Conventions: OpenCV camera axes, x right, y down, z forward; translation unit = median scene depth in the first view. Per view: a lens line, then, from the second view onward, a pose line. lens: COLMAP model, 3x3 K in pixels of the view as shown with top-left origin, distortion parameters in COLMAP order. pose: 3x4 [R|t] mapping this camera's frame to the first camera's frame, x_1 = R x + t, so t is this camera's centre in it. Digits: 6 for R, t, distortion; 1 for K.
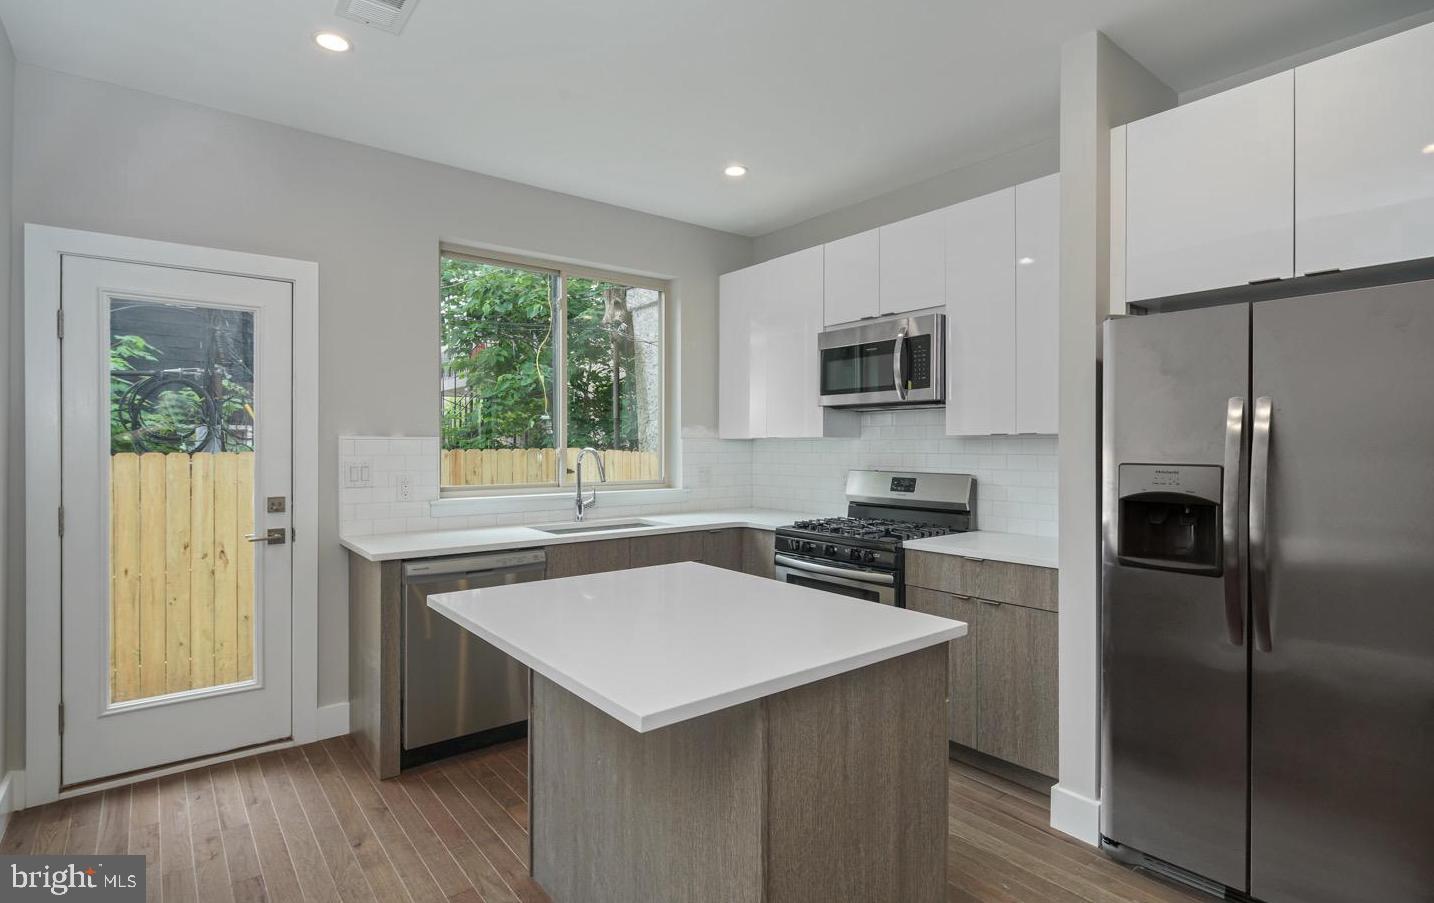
lens RADIAL K [[709.0, 0, 710.4], [0, 709.0, 450.4], [0, 0, 1]] dist [0.003639, -0.003572]
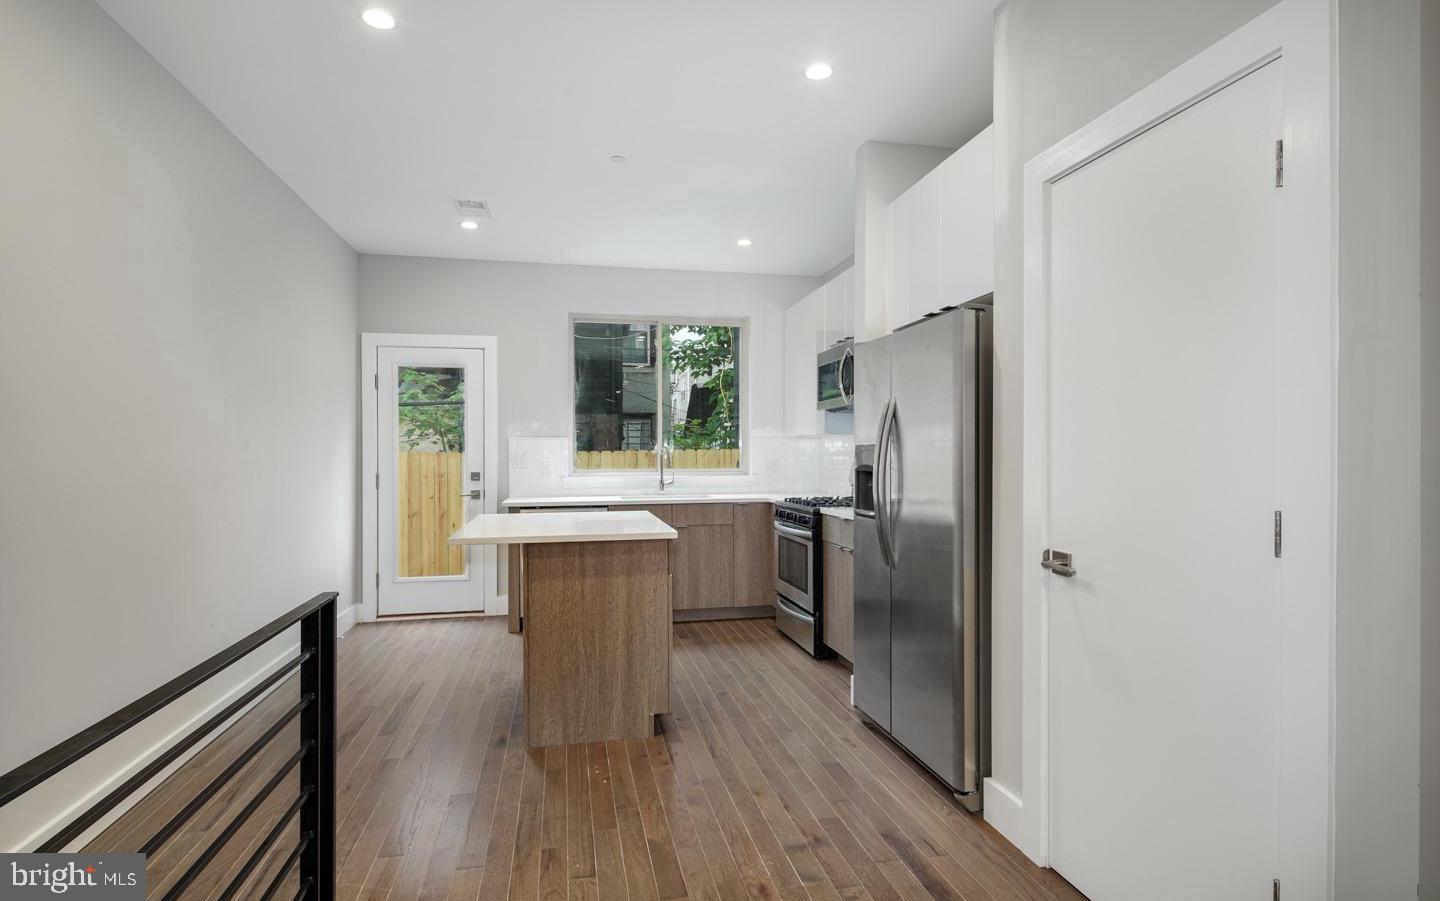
lens RADIAL K [[712.0, 0, 714.8], [0, 712.0, 458.5], [0, 0, 1]] dist [0.003639, -0.003572]
pose [[0.898167, -0.000454, -0.439655, 0.635052], [-0.000218, 0.999999, -0.001478, 0.031611], [0.439655, 0.001423, 0.898165, -0.293382]]
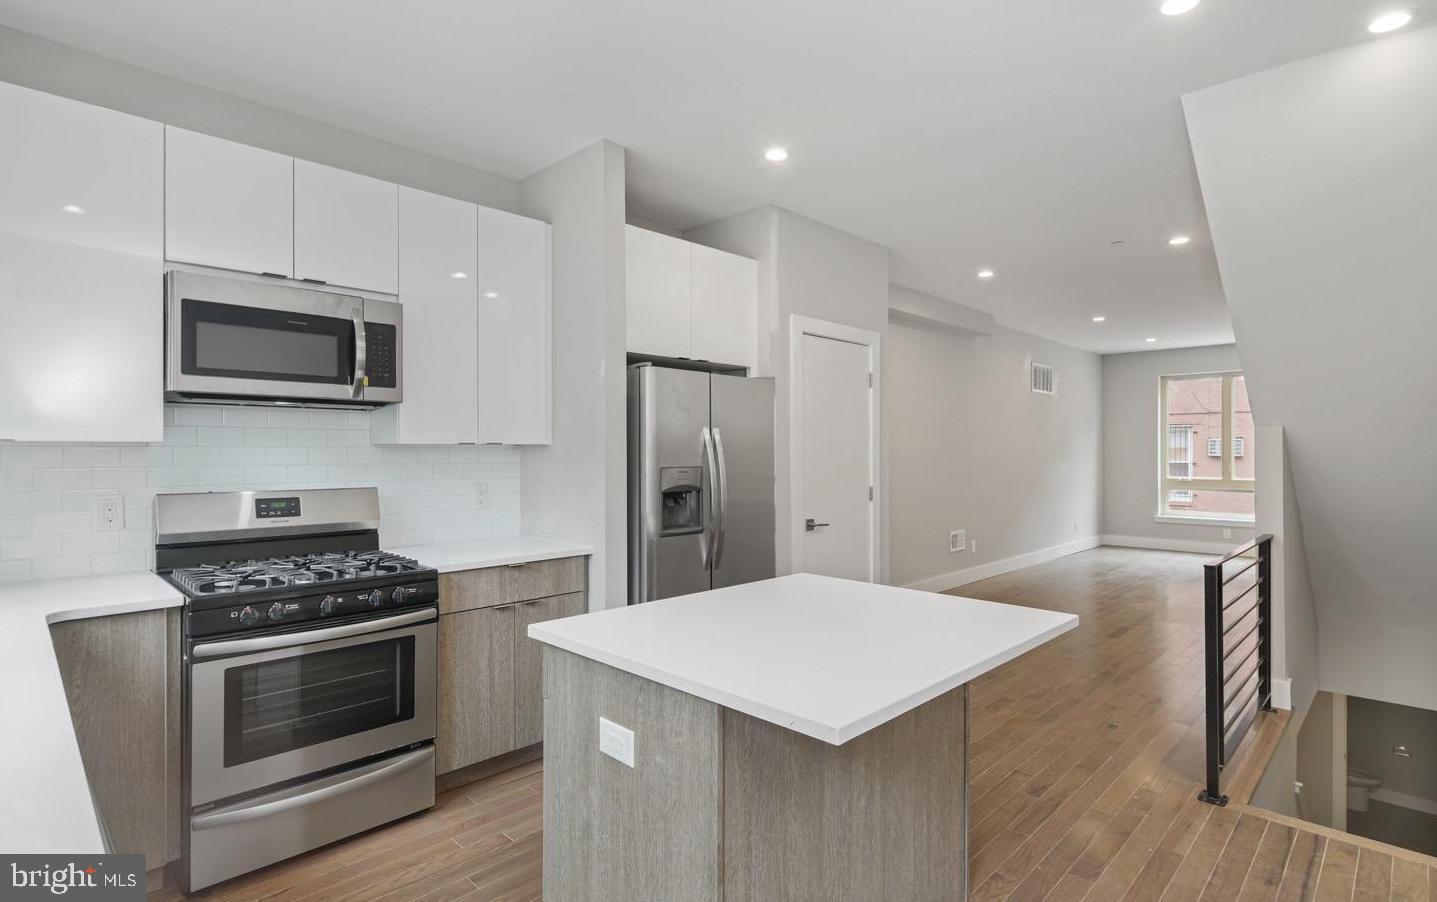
lens RADIAL K [[710.5, 0, 706.0], [0, 710.5, 453.3], [0, 0, 1]] dist [0.003639, -0.003572]
pose [[-0.115179, -0.004011, 0.993337, -0.573428], [0.004875, 0.999978, 0.004603, -0.010786], [-0.993333, 0.005372, -0.115156, 0.706565]]
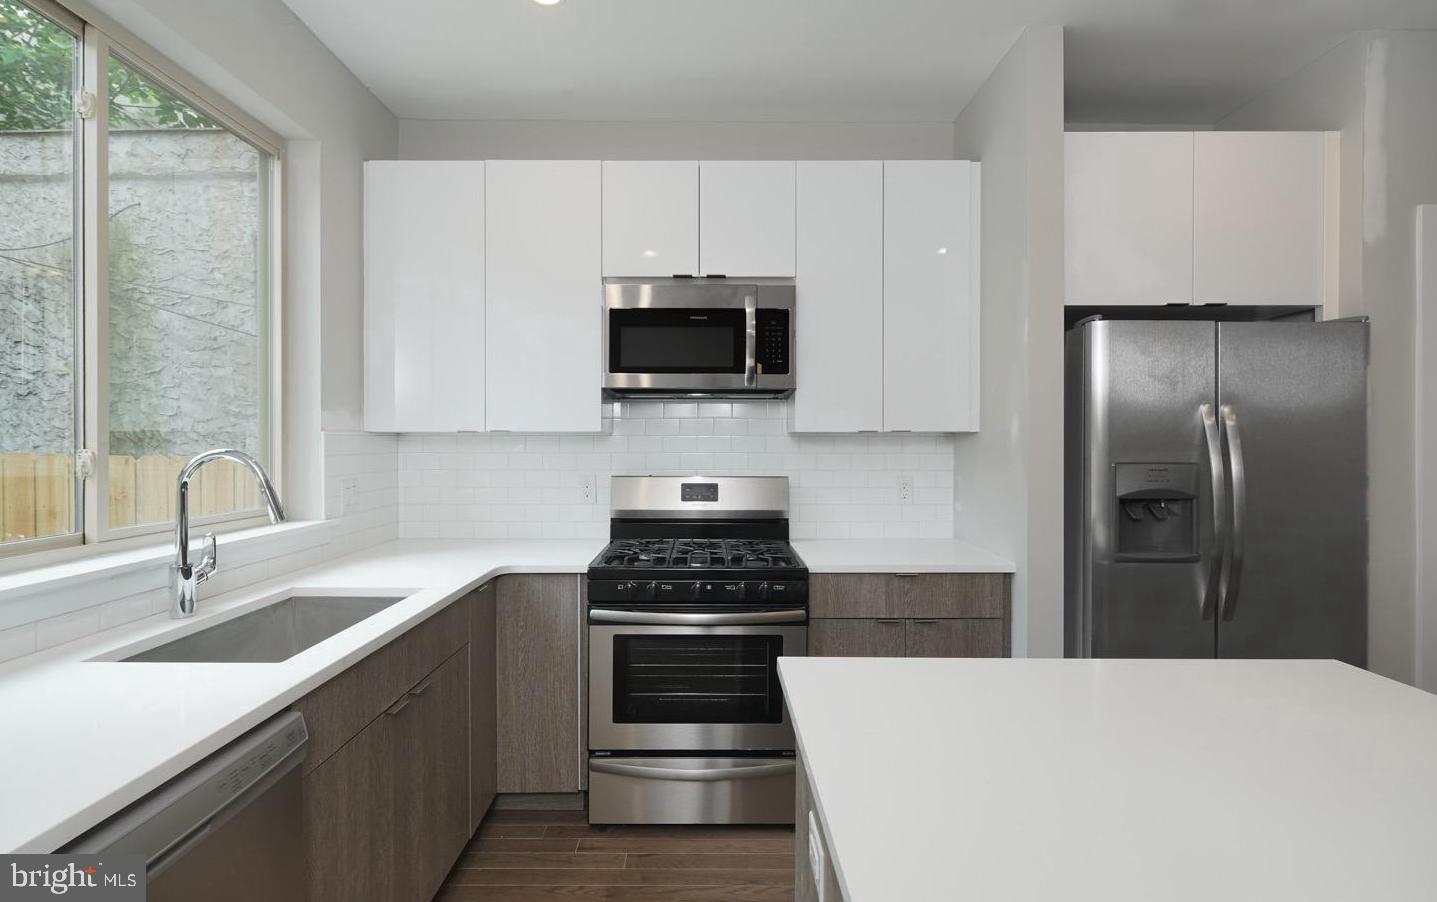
lens RADIAL K [[710.5, 0, 721.7], [0, 710.5, 445.6], [0, 0, 1]] dist [0.003639, -0.003572]
pose [[0.619271, -0.004590, 0.785164, -0.378348], [0.003473, 0.999989, 0.003107, -0.007296], [-0.785170, 0.000803, 0.619280, 0.533760]]
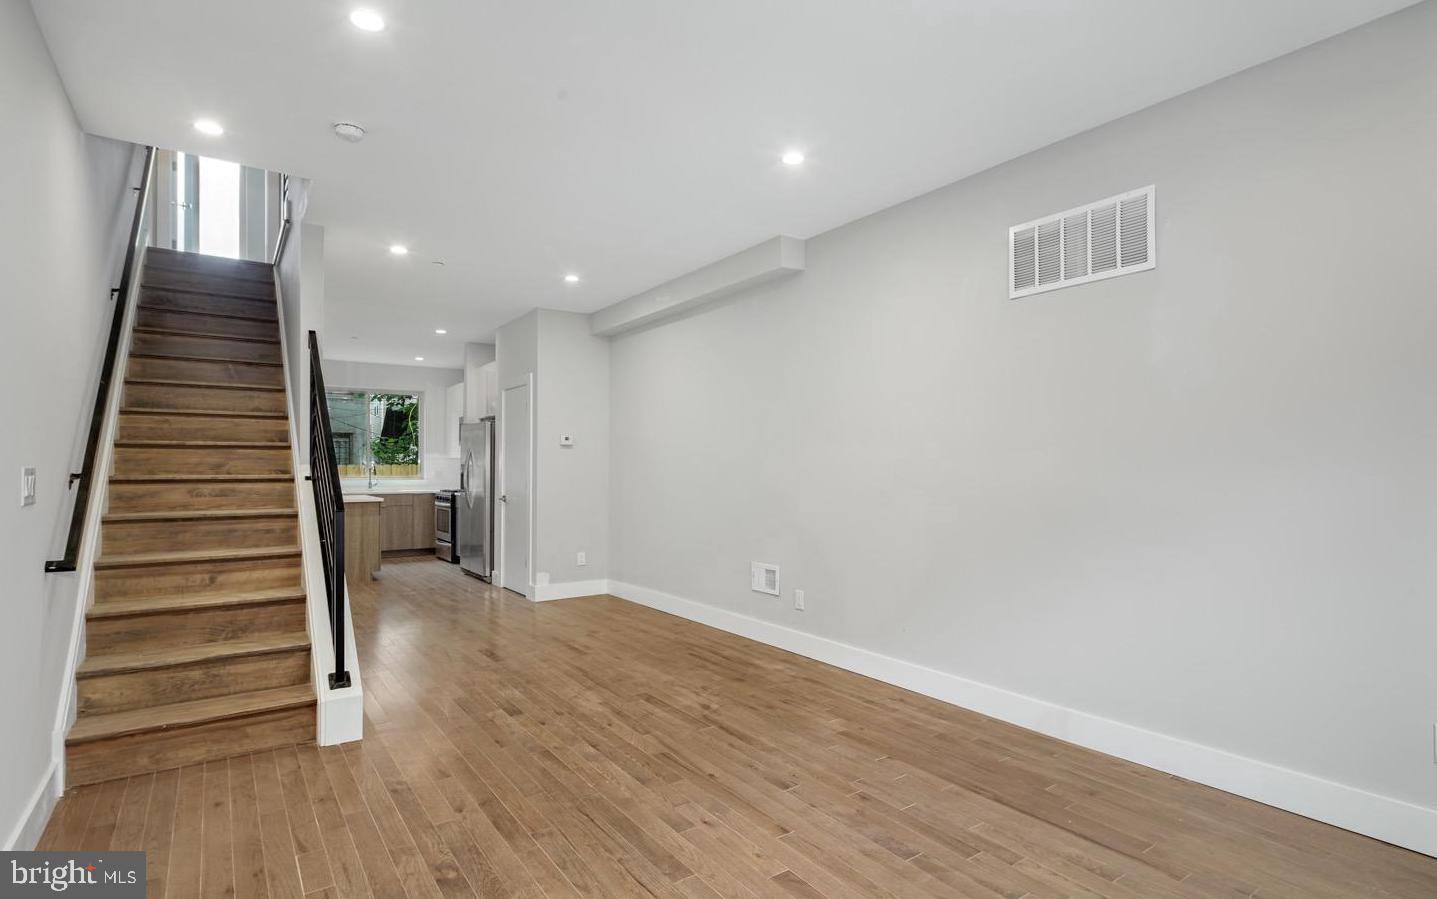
lens RADIAL K [[710.5, 0, 724.3], [0, 710.5, 454.9], [0, 0, 1]] dist [0.003639, -0.003572]
pose [[0.999103, -0.005872, -0.041937, 1.400061], [0.004965, 0.999752, -0.021701, 0.036344], [0.042054, 0.021473, 0.998885, -1.767737]]
